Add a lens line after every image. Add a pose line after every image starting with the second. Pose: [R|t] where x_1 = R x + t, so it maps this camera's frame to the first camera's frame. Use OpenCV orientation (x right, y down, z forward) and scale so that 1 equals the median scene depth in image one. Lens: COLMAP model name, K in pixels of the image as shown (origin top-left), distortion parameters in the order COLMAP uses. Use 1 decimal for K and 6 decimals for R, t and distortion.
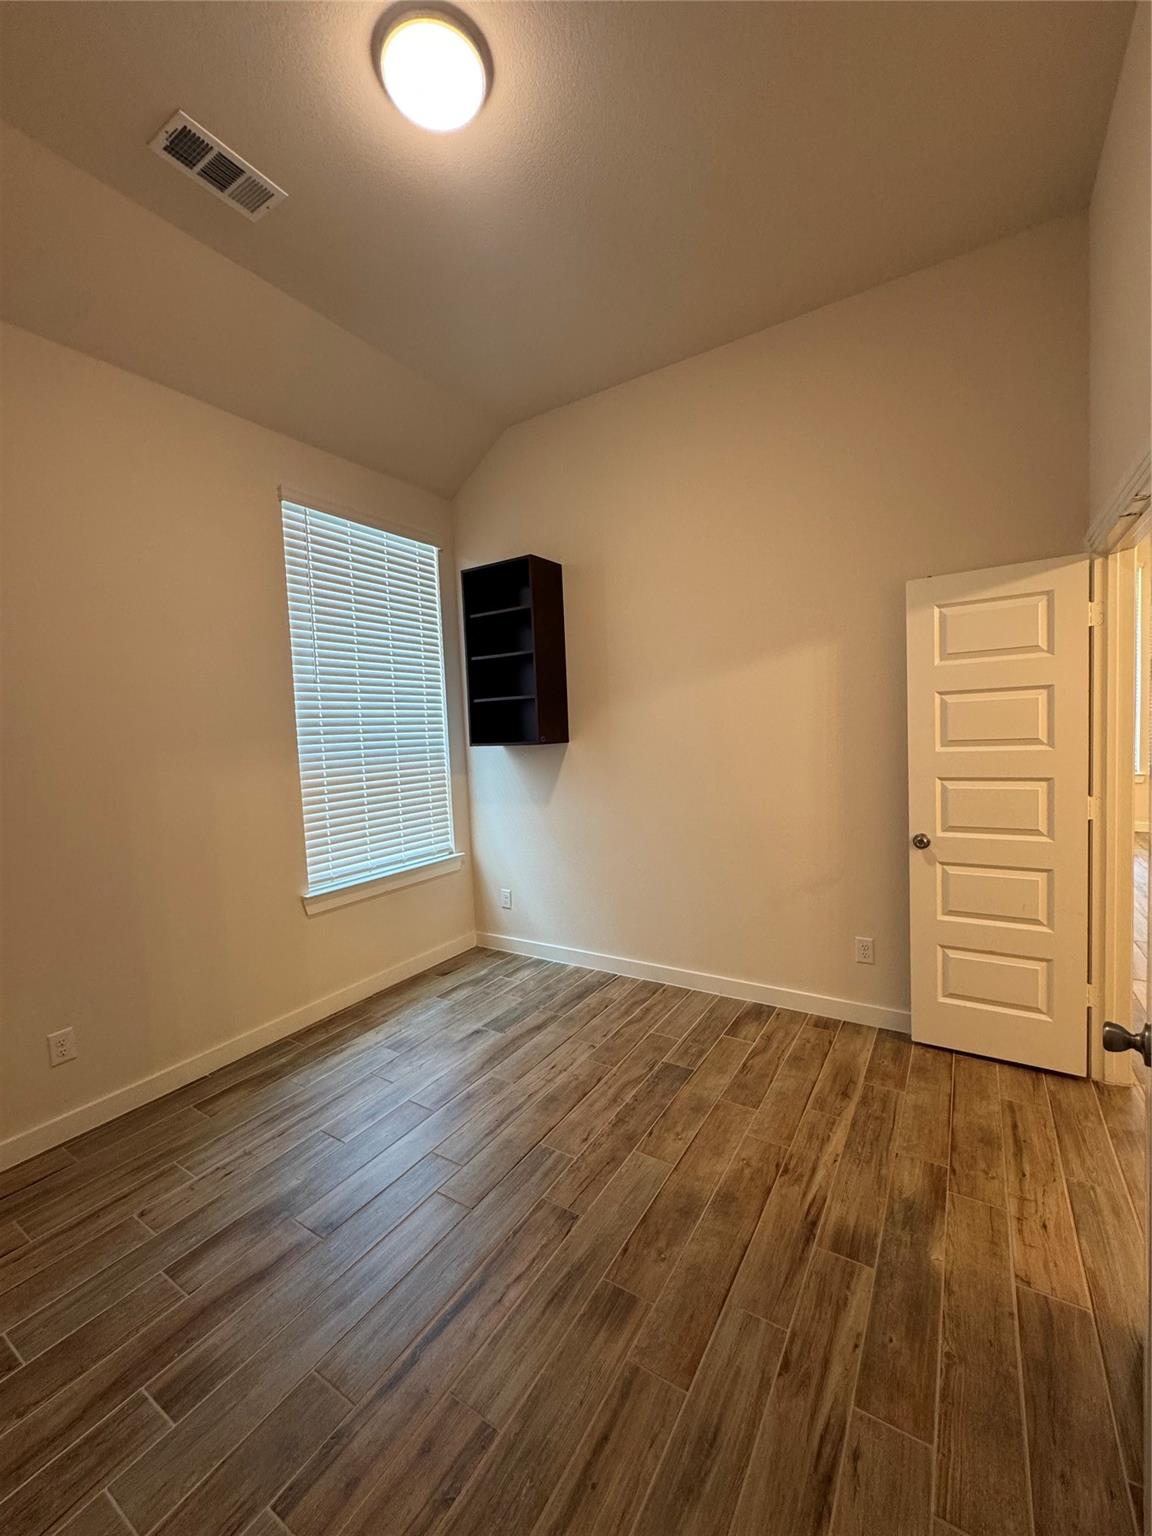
lens RADIAL K [[615.6, 0, 578.0], [0, 615.6, 766.7], [0, 0, 1]] dist [-0.004116, 0.000179]
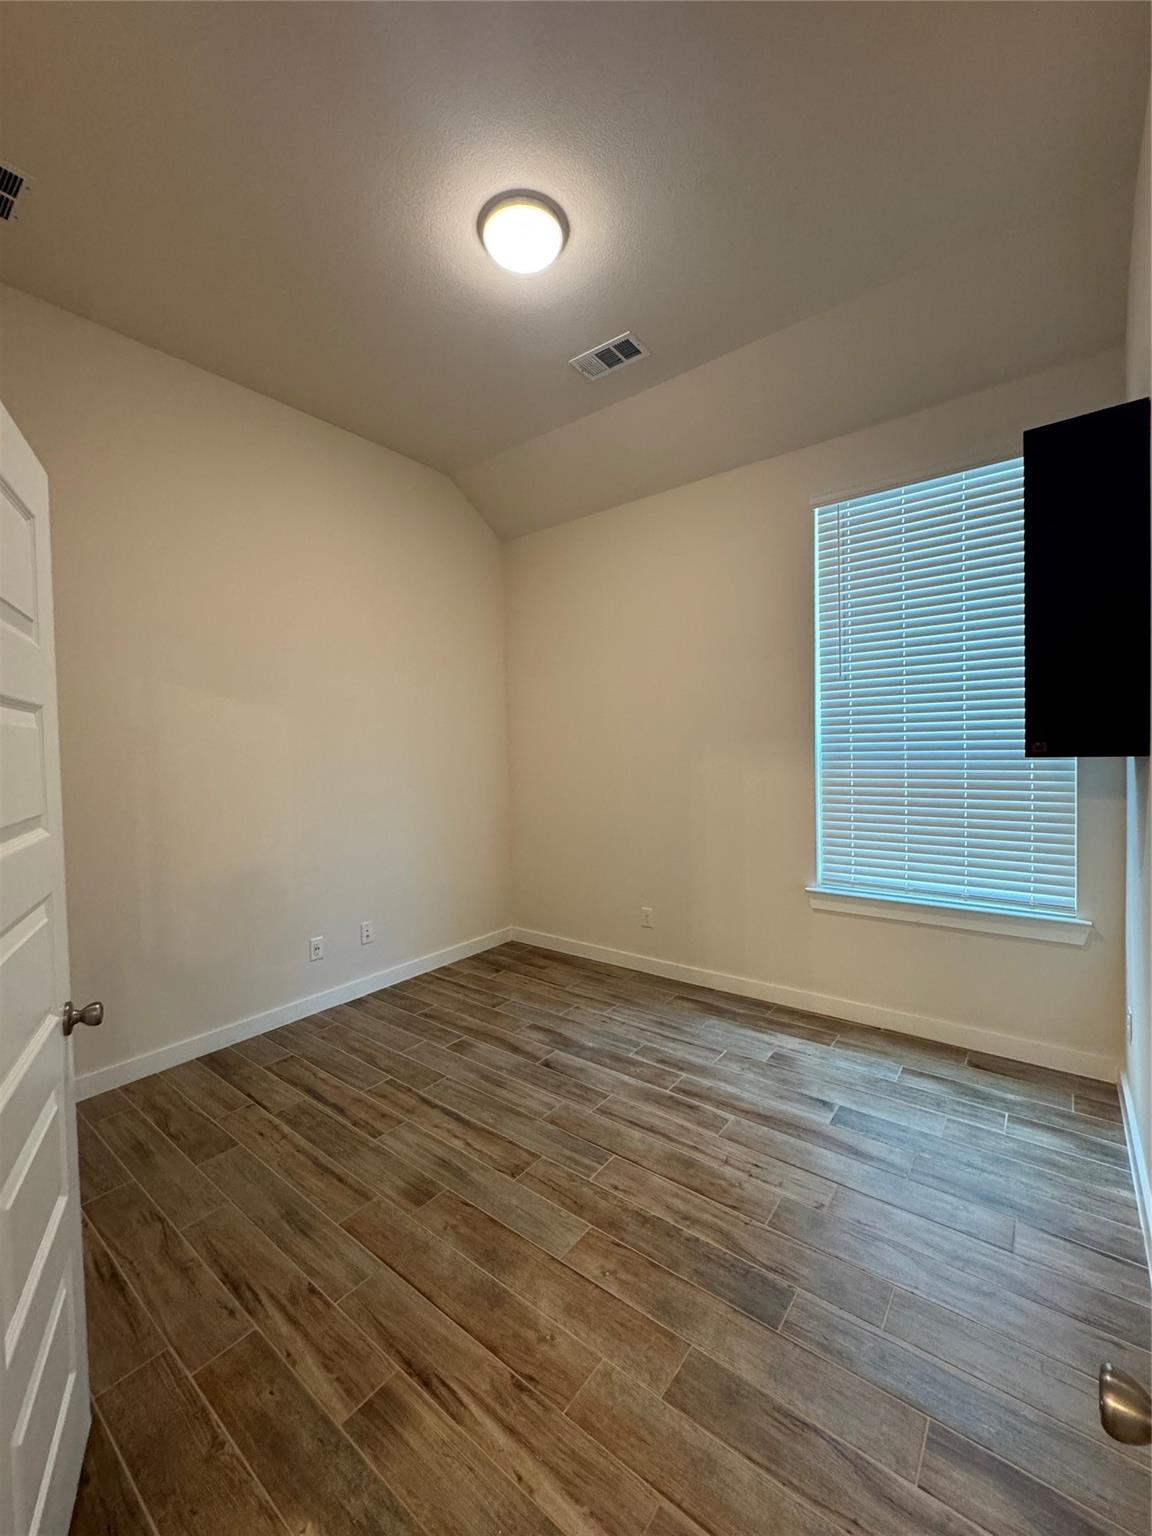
lens RADIAL K [[615.6, 0, 578.0], [0, 615.6, 766.7], [0, 0, 1]] dist [-0.004116, 0.000179]
pose [[-0.097602, 0.074699, -0.992418, 0.972105], [-0.033157, 0.996382, 0.078258, -0.101448], [0.994673, 0.040544, -0.094772, 1.105167]]
